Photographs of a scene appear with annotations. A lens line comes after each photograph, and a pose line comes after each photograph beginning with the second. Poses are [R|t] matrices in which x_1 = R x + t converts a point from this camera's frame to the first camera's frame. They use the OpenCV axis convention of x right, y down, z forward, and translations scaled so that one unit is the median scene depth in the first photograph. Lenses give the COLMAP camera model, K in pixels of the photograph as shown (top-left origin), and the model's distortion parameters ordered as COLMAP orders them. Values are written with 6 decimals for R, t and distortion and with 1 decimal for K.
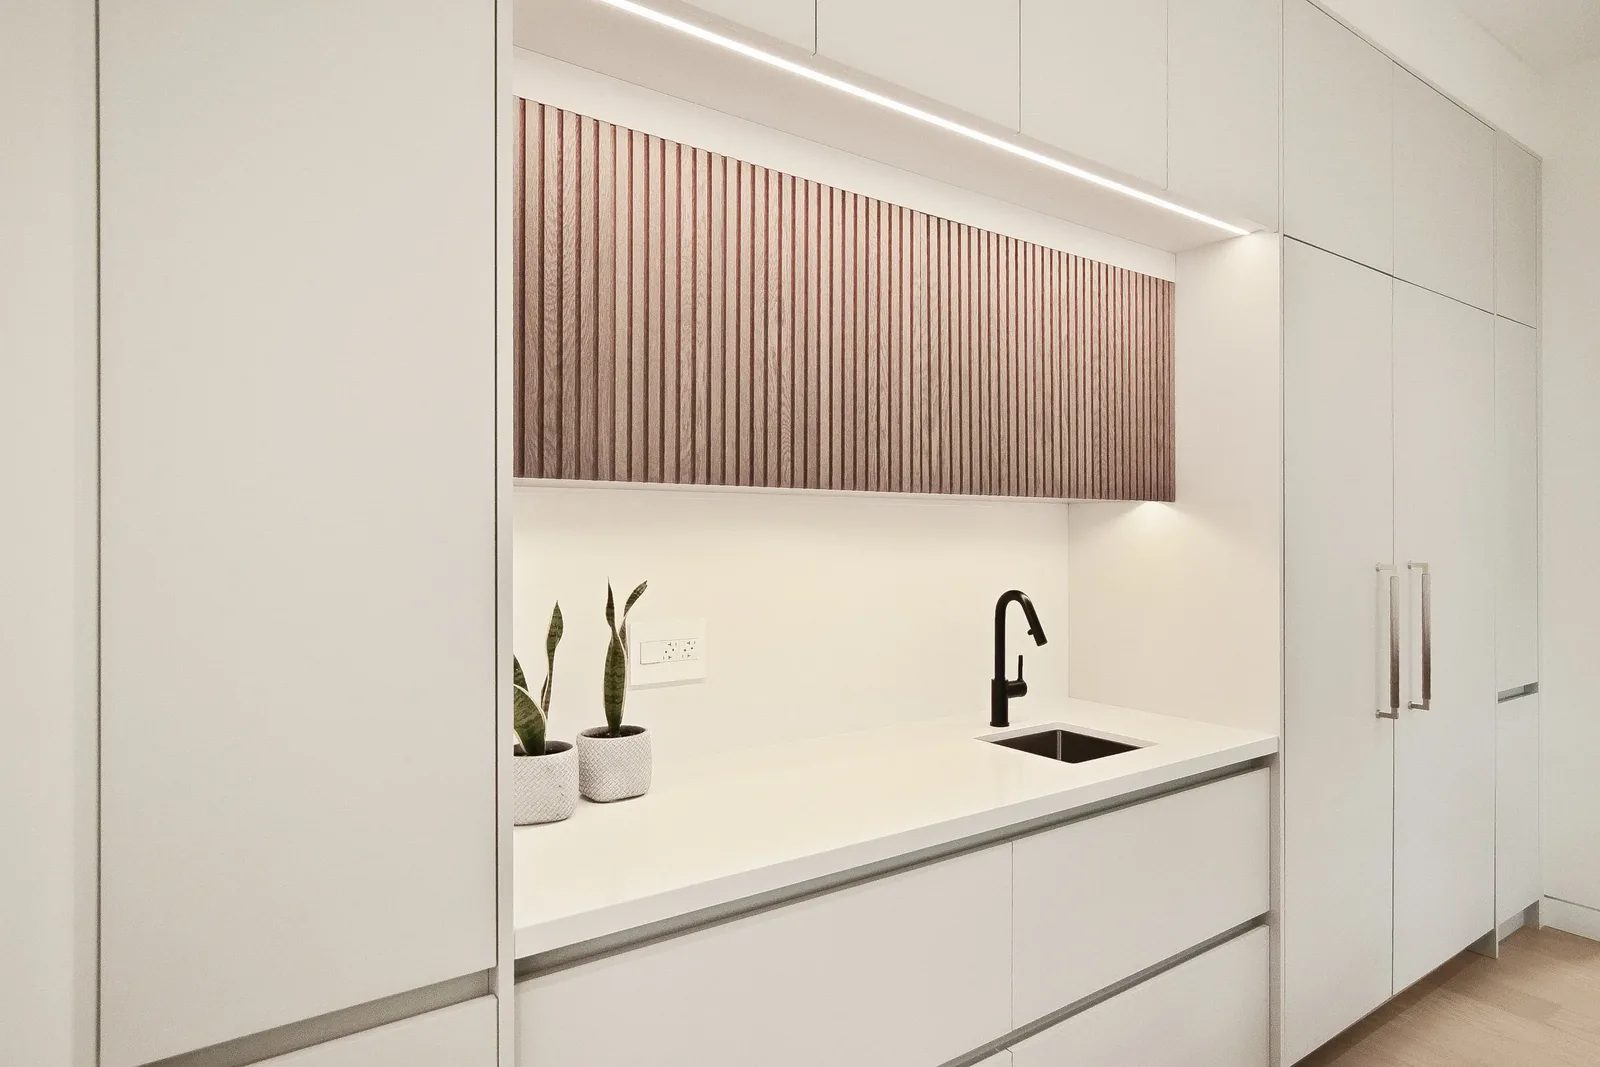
lens RADIAL K [[944.2, 0, 850.4], [0, 944.2, 536.5], [0, 0, 1]] dist [-0.045683, -0.001205]
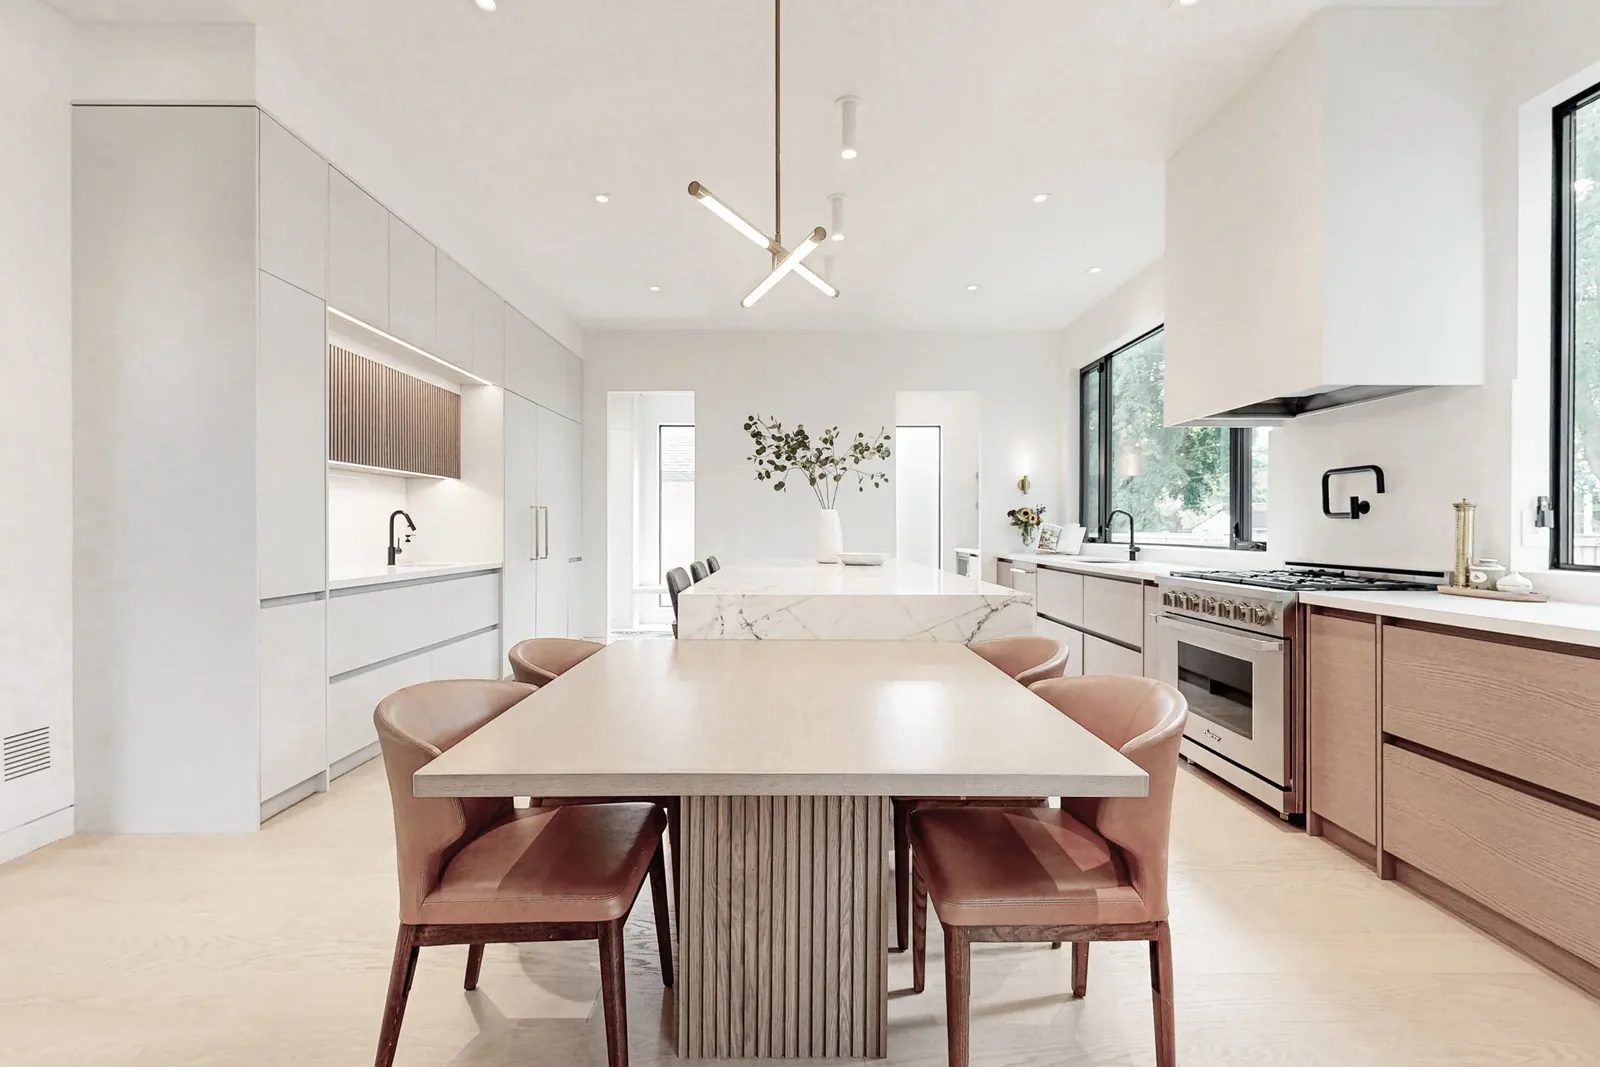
lens RADIAL K [[734.9, 0, 799.9], [0, 734.9, 528.2], [0, 0, 1]] dist [0.001150, -0.001164]
pose [[0.606288, 0.012126, 0.795153, -0.758548], [-0.006594, 0.999926, -0.010221, 0.122182], [-0.795218, 0.000953, 0.606323, -1.067072]]
